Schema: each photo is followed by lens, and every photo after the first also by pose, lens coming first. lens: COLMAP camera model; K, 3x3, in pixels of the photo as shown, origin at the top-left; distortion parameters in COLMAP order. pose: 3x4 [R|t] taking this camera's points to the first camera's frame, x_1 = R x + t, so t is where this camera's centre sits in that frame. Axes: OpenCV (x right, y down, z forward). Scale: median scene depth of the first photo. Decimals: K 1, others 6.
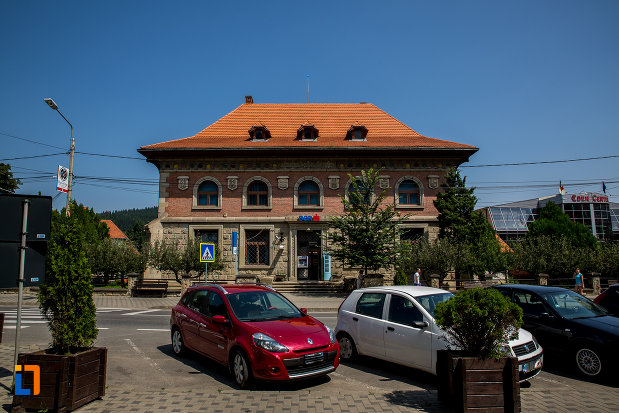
lens RADIAL K [[437.0, 0, 309.5], [0, 437.0, 206.5], [0, 0, 1]] dist [-0.074253, 0.000249]
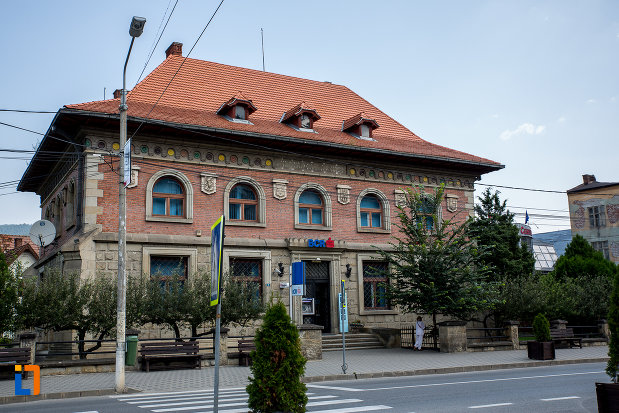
lens RADIAL K [[733.4, 0, 309.6], [0, 733.4, 189.6], [0, 0, 1]] dist [0.110424, 0.002397]
pose [[0.837759, 0.074910, 0.540877, -0.640301], [-0.056212, 0.997114, -0.051031, 0.002250], [-0.543139, 0.012347, 0.839552, 0.019012]]
